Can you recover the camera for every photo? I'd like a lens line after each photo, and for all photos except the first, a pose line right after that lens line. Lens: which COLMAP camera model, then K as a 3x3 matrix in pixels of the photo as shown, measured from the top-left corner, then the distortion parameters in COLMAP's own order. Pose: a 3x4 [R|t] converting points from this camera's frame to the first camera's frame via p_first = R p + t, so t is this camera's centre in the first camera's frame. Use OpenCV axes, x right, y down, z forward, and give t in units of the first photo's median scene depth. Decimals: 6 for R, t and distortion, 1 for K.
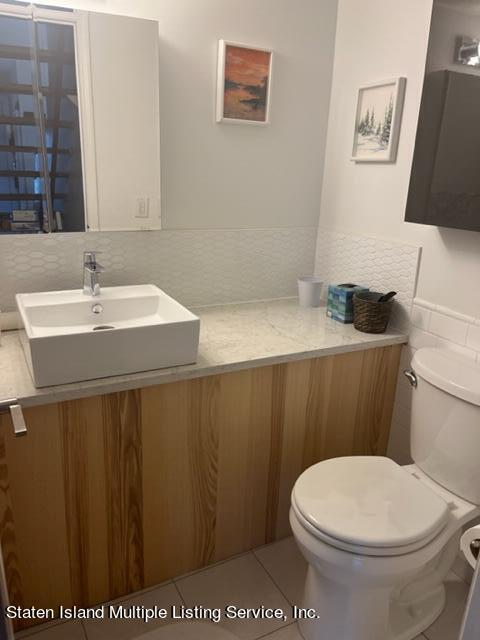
lens RADIAL K [[483.3, 0, 240.0], [0, 483.3, 320.0], [0, 0, 1]] dist [0.058165, -0.084650]
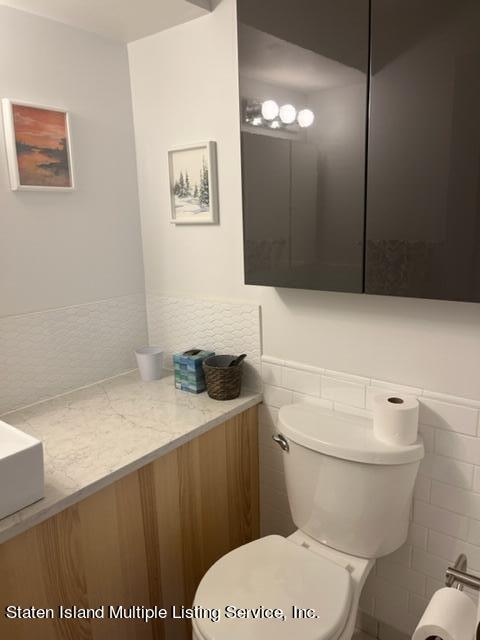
lens RADIAL K [[483.3, 0, 240.0], [0, 483.3, 320.0], [0, 0, 1]] dist [0.058165, -0.084650]
pose [[0.910699, -0.146968, 0.386042, -0.049862], [0.179688, 0.982459, -0.049870, -0.074089], [-0.371941, 0.114784, 0.921132, 0.100697]]
